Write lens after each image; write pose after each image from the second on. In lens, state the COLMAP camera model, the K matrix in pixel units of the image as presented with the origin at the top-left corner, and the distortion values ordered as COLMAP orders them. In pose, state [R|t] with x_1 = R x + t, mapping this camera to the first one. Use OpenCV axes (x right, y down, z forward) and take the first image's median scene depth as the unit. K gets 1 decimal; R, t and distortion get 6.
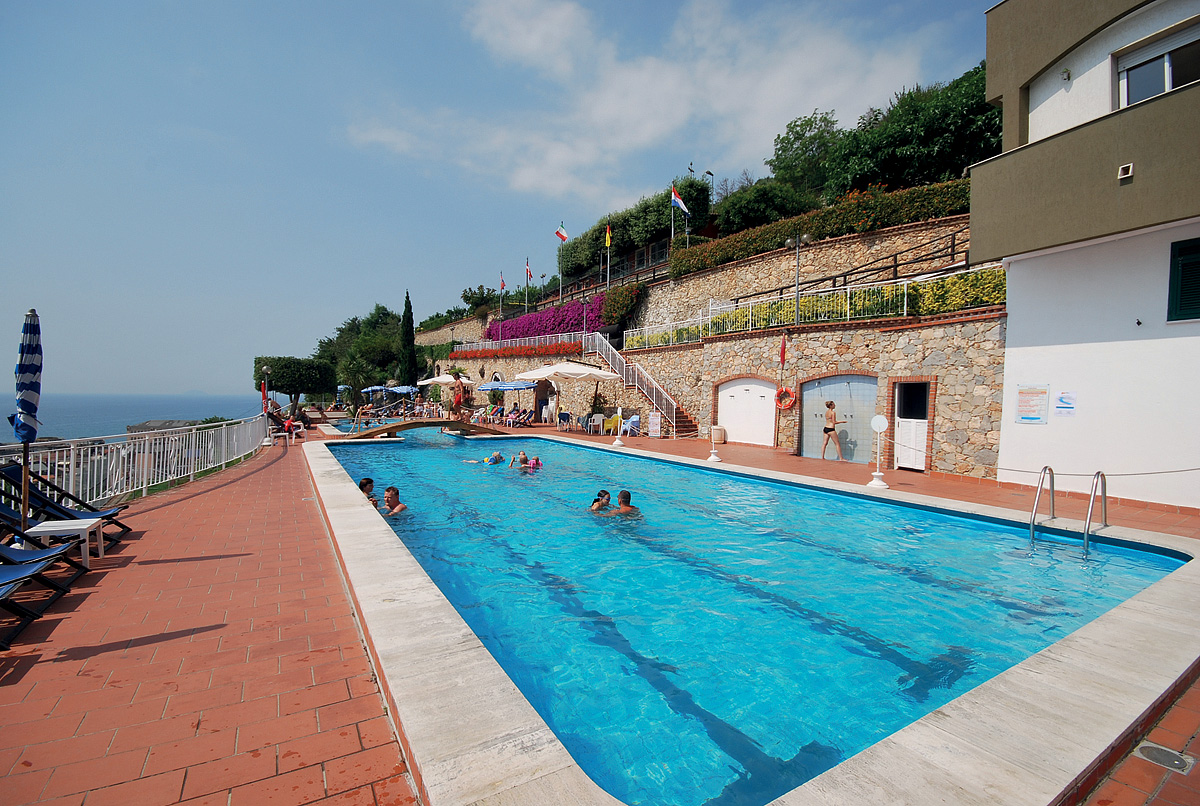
lens RADIAL K [[514.3, 0, 602.6], [0, 514.3, 399.8], [0, 0, 1]] dist [-0.000656, -0.000795]
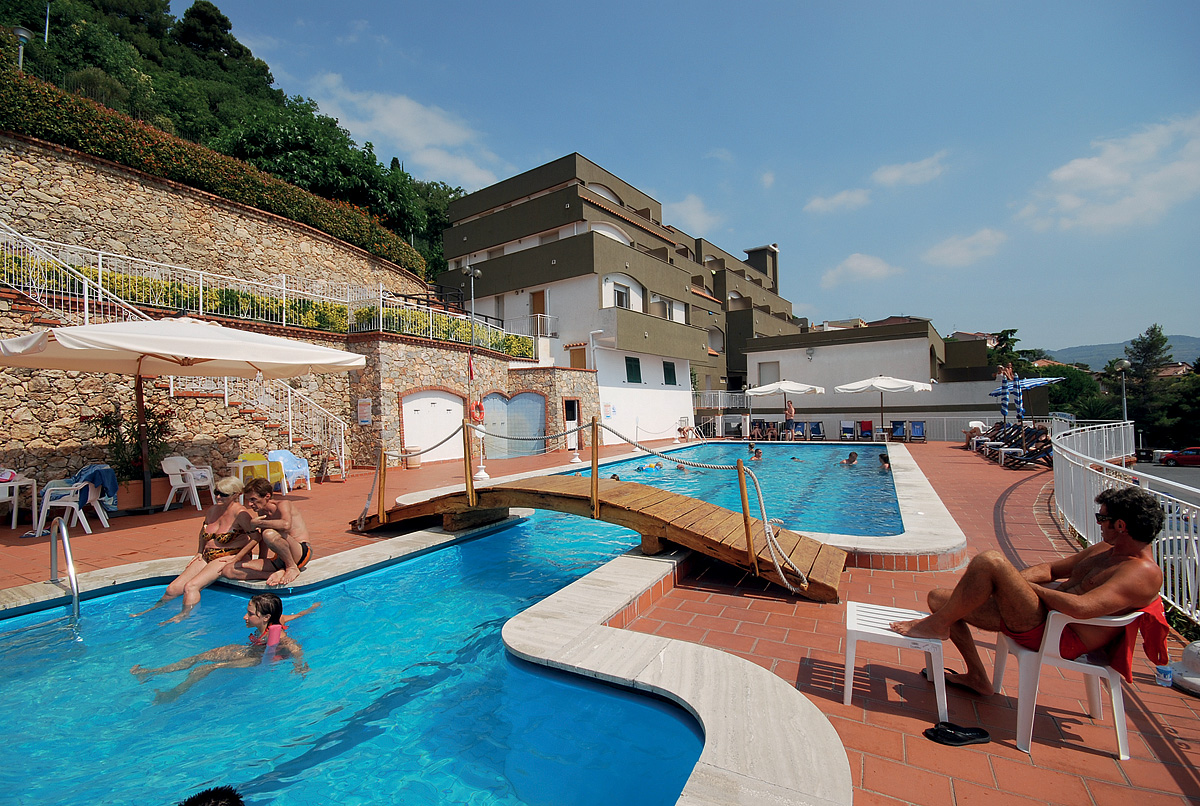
lens RADIAL K [[515.4, 0, 595.8], [0, 515.4, 399.7], [0, 0, 1]] dist [0.012000, -0.014873]
pose [[-0.480890, 0.013849, 0.876671, -0.730322], [0.015409, 0.999854, -0.007342, -0.015210], [-0.876645, 0.009977, -0.481034, 1.297080]]
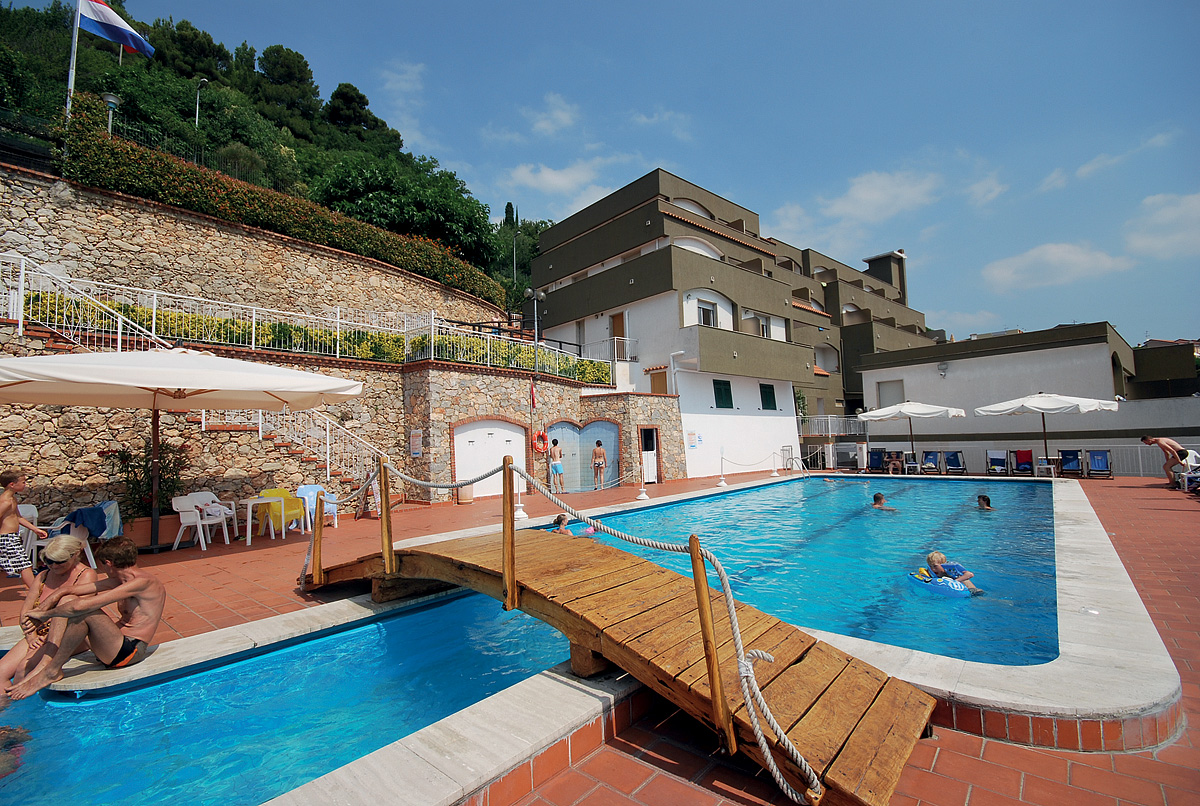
lens RADIAL K [[514.3, 0, 602.6], [0, 514.3, 399.8], [0, 0, 1]] dist [-0.000656, -0.000795]
pose [[-0.282353, 0.070283, 0.956733, -0.665068], [0.025455, 0.997510, -0.065766, -0.015542], [-0.958973, 0.005784, -0.283439, 1.160453]]
